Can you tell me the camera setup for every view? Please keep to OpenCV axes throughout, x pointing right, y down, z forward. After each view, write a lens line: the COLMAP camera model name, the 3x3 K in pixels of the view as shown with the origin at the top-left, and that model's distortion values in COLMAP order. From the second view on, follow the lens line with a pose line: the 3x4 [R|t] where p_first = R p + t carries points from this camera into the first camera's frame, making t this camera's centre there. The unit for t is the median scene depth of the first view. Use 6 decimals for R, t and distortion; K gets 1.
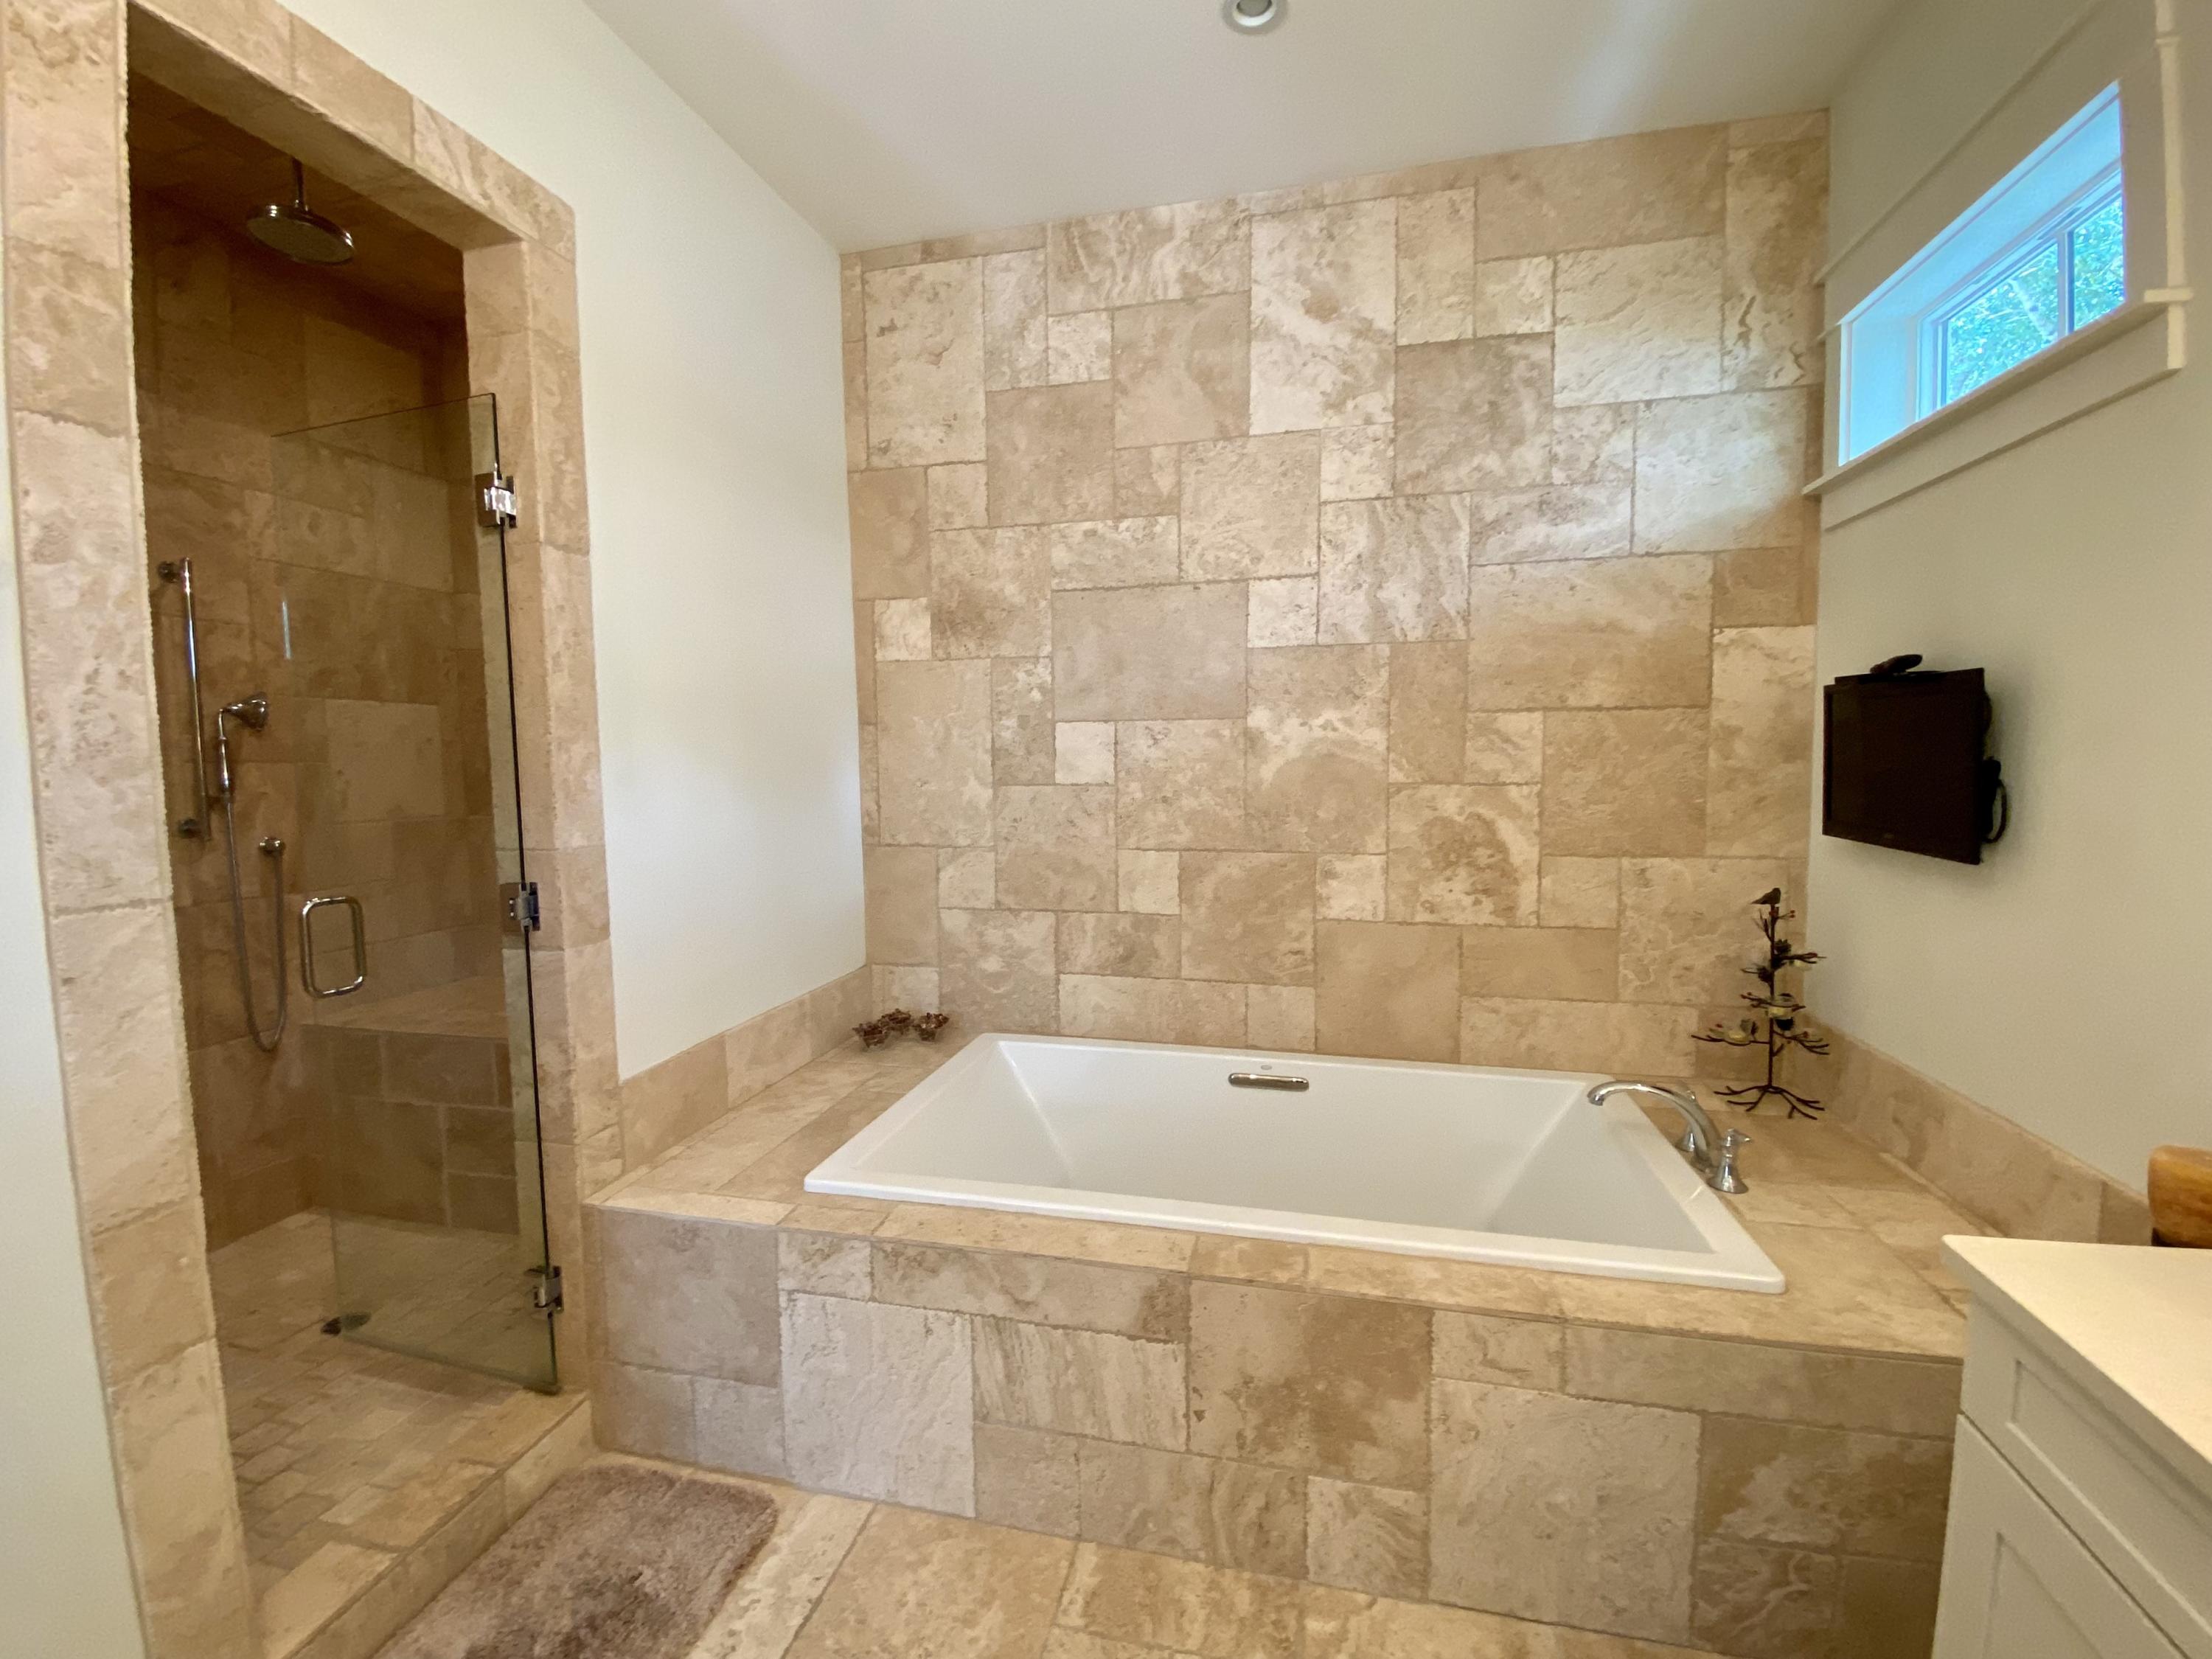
lens RADIAL K [[914.5, 0, 1094.6], [0, 914.5, 807.0], [0, 0, 1]] dist [0.047816, -0.045613]
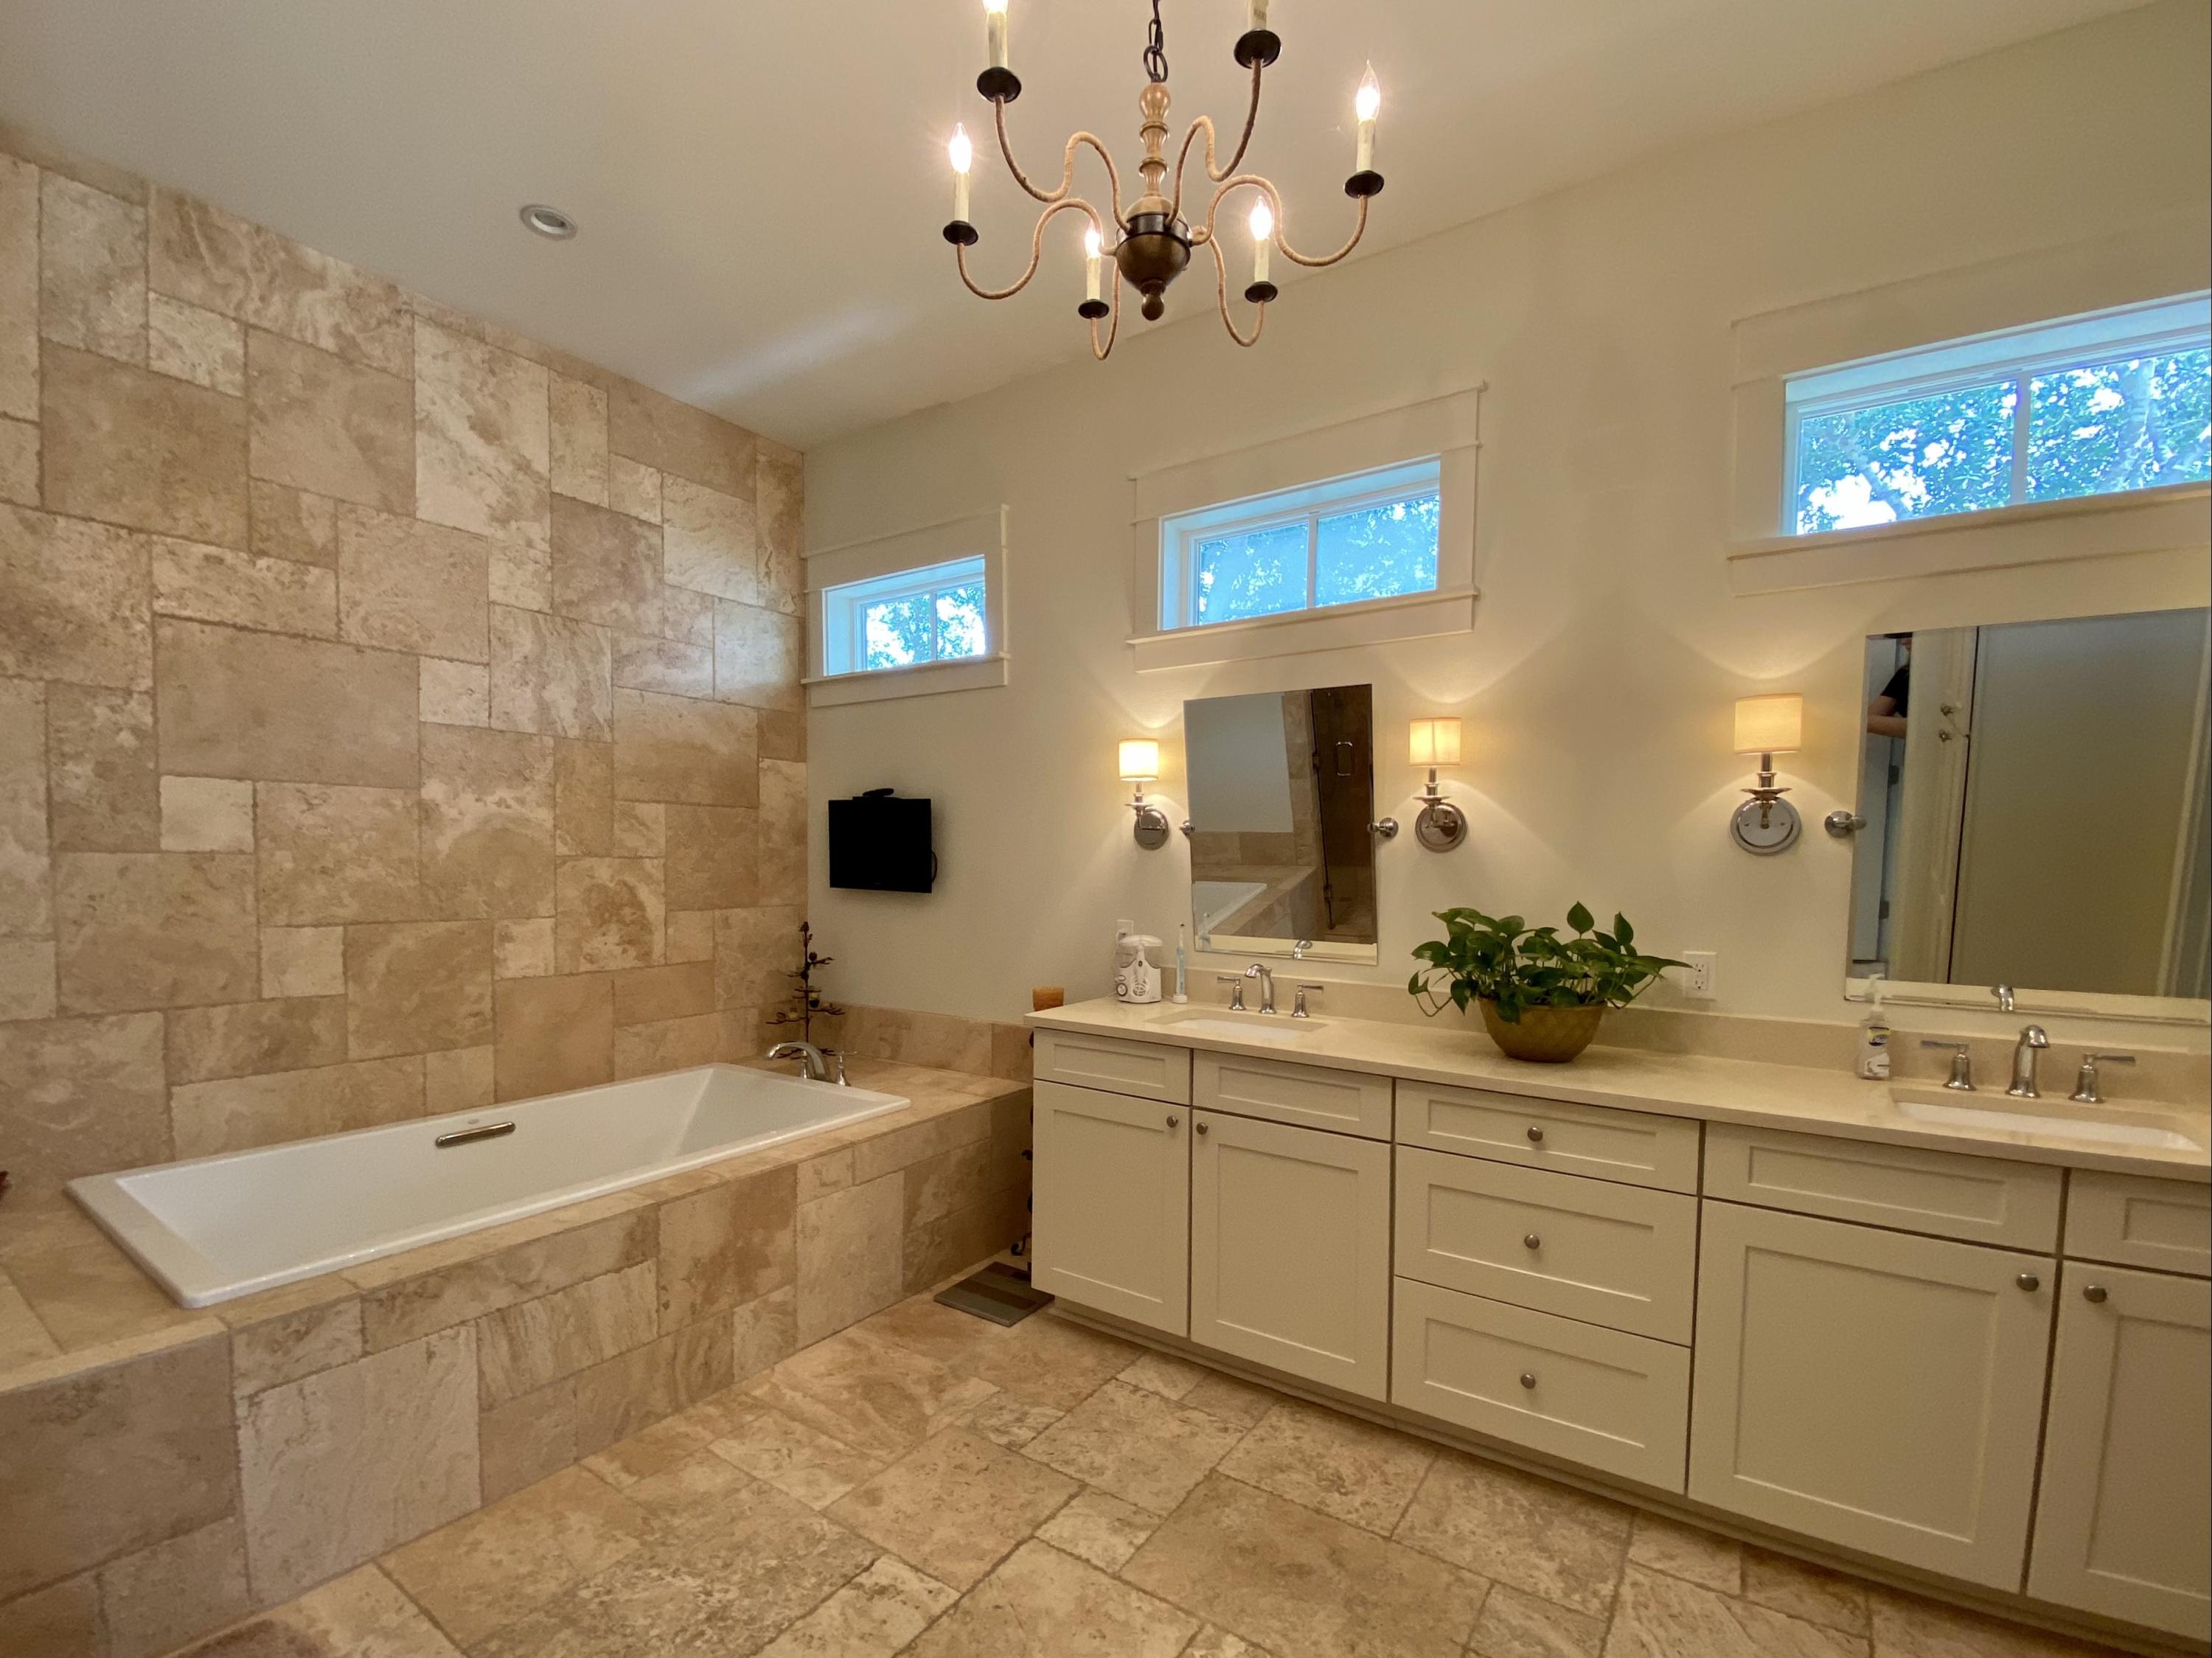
lens RADIAL K [[896.1, 0, 1106.0], [0, 896.1, 829.0], [0, 0, 1]] dist [-0.000404, -0.010664]
pose [[0.361862, 0.042120, 0.931279, -0.479285], [0.037614, 0.997506, -0.059731, 0.033912], [-0.931472, 0.056644, 0.359375, -0.058476]]
